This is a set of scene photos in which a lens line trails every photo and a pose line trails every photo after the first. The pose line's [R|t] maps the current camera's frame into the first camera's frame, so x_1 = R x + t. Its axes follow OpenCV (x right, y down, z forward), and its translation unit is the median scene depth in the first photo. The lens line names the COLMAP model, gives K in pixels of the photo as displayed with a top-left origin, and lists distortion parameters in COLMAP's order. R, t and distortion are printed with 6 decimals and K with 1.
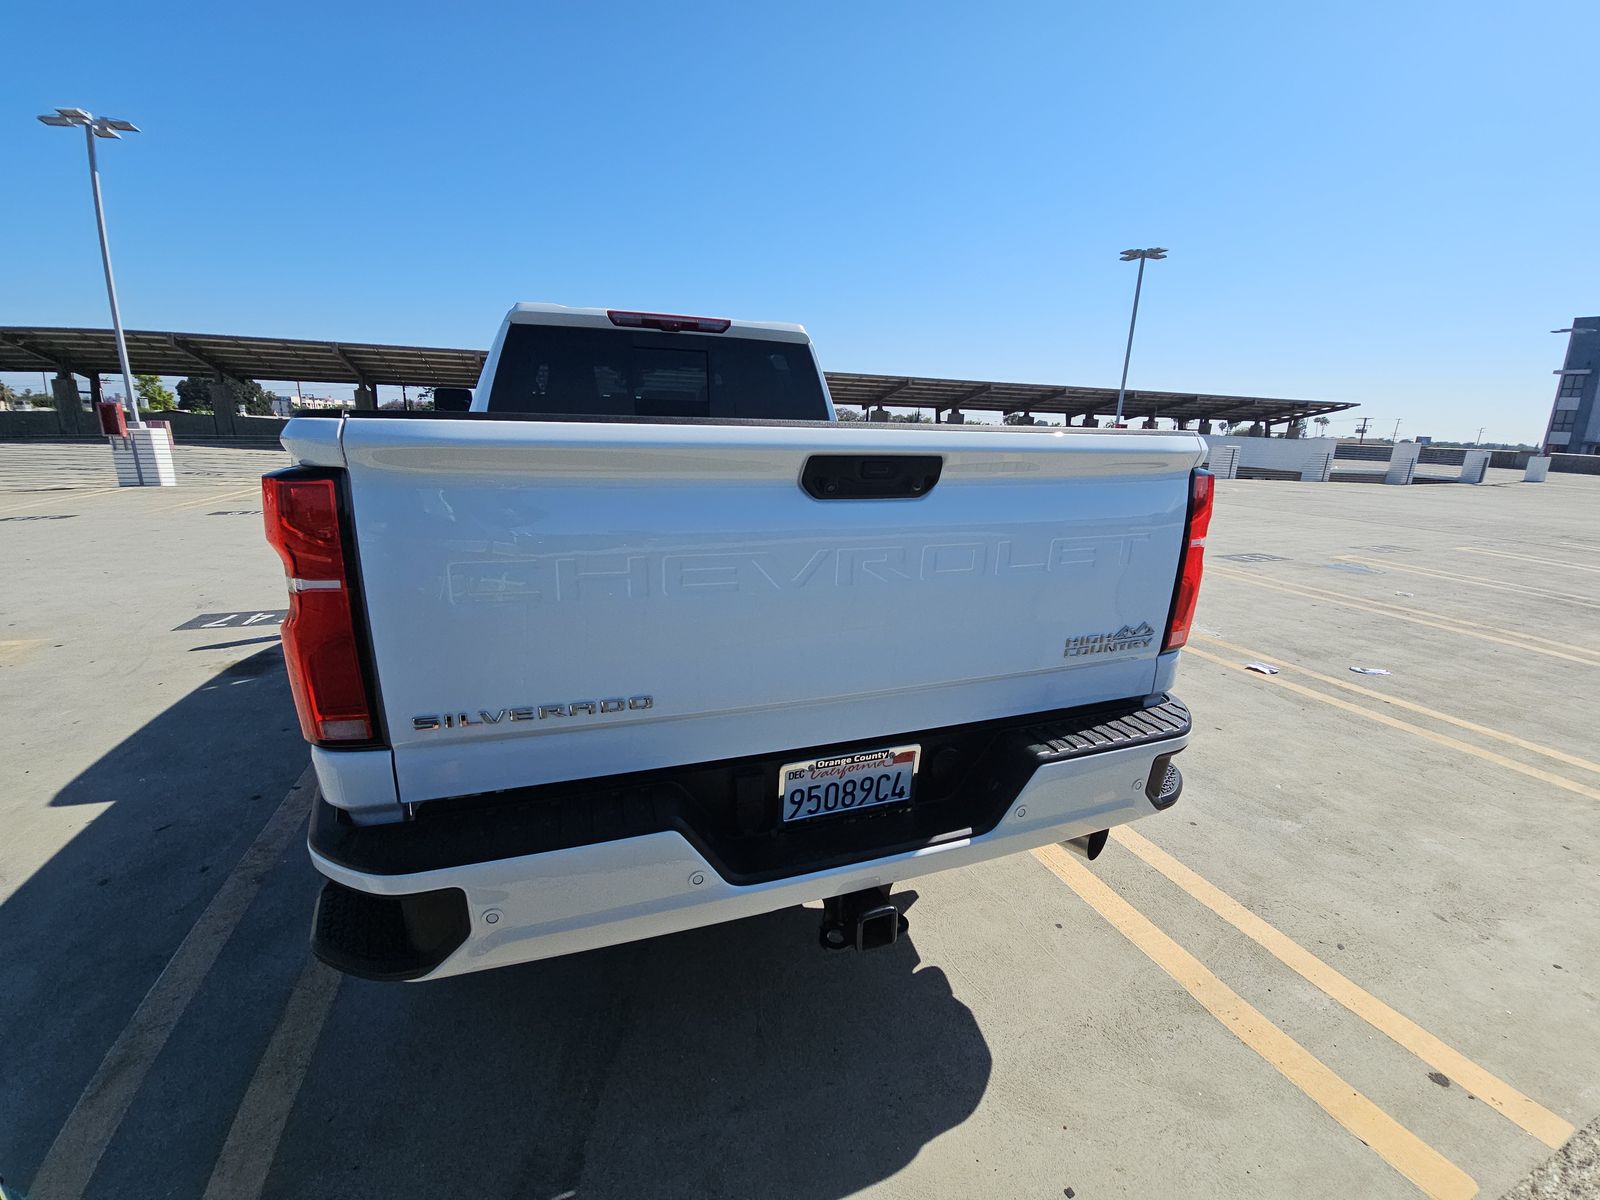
lens RADIAL K [[642.8, 0, 796.7], [0, 642.8, 608.4], [0, 0, 1]] dist [0.002136, -0.004594]
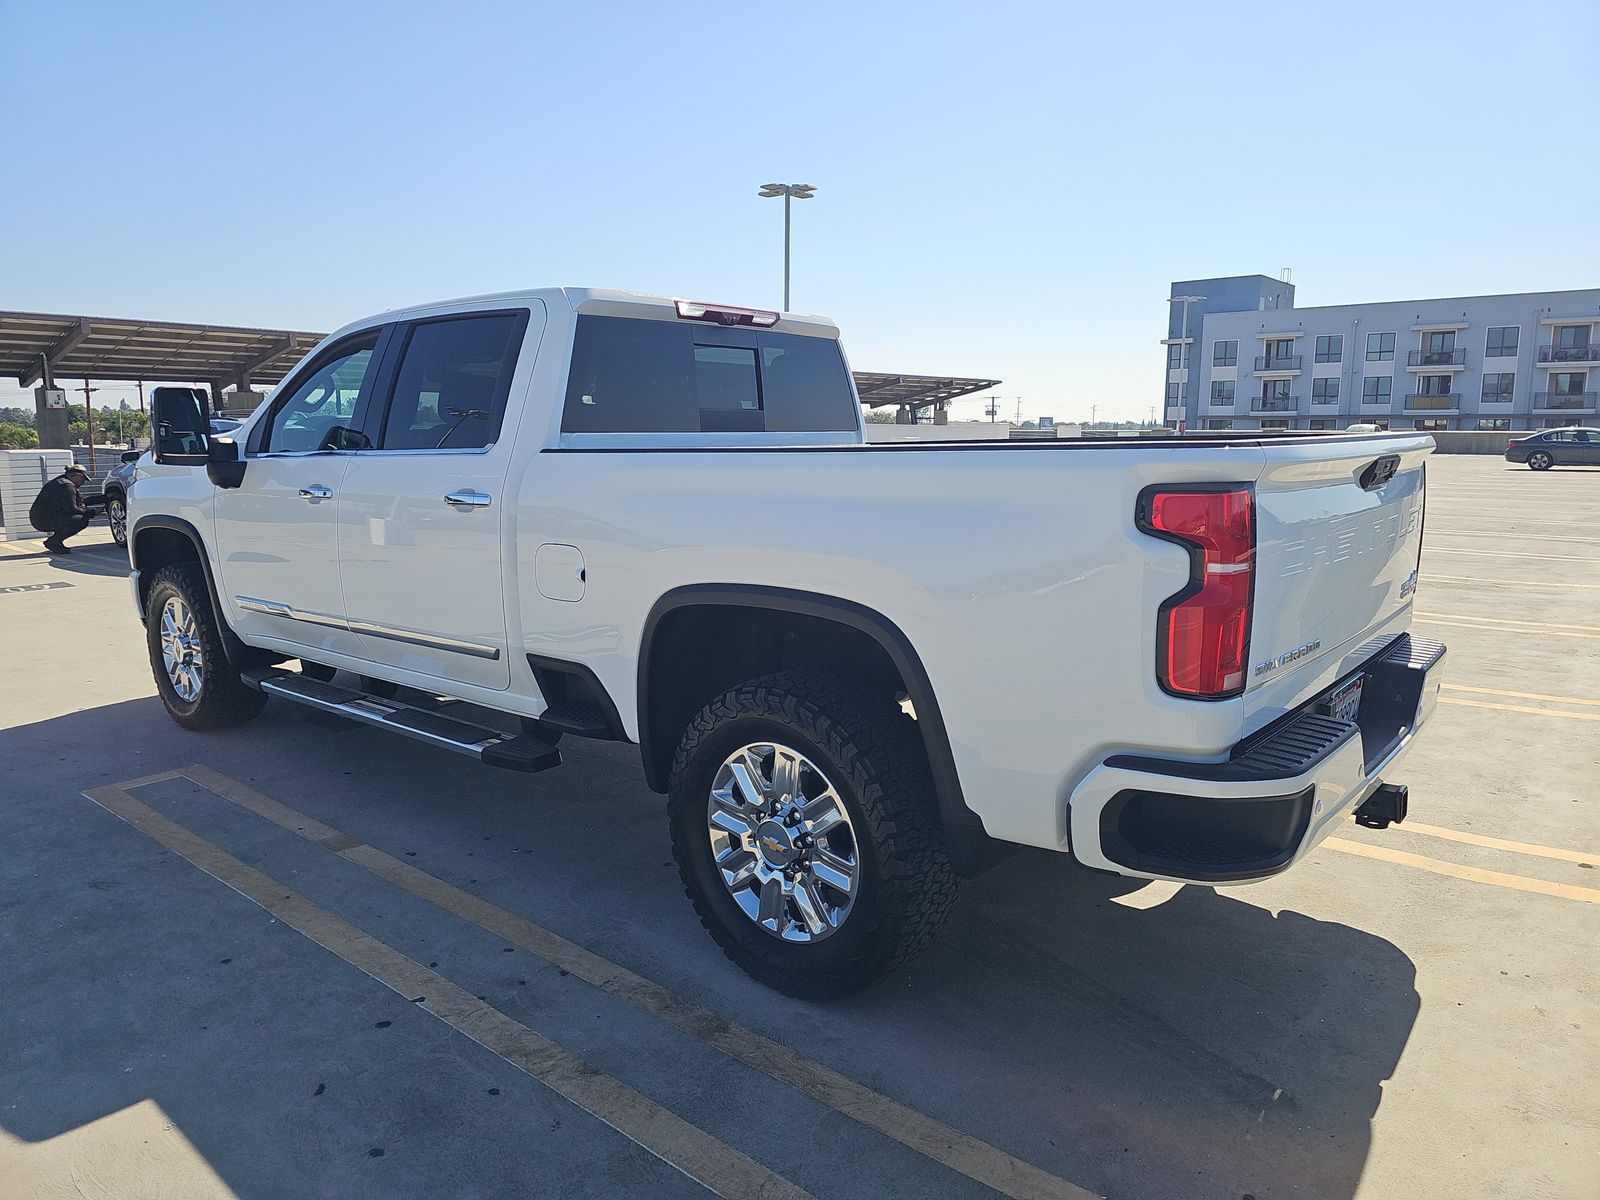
lens RADIAL K [[1035.7, 0, 838.1], [0, 1035.7, 597.2], [0, 0, 1]] dist [0.065337, -0.048507]
pose [[0.857283, -0.110894, 0.502761, -0.870422], [0.164046, 0.984466, -0.062579, 0.014298], [-0.488011, 0.136124, 0.862157, -0.171209]]
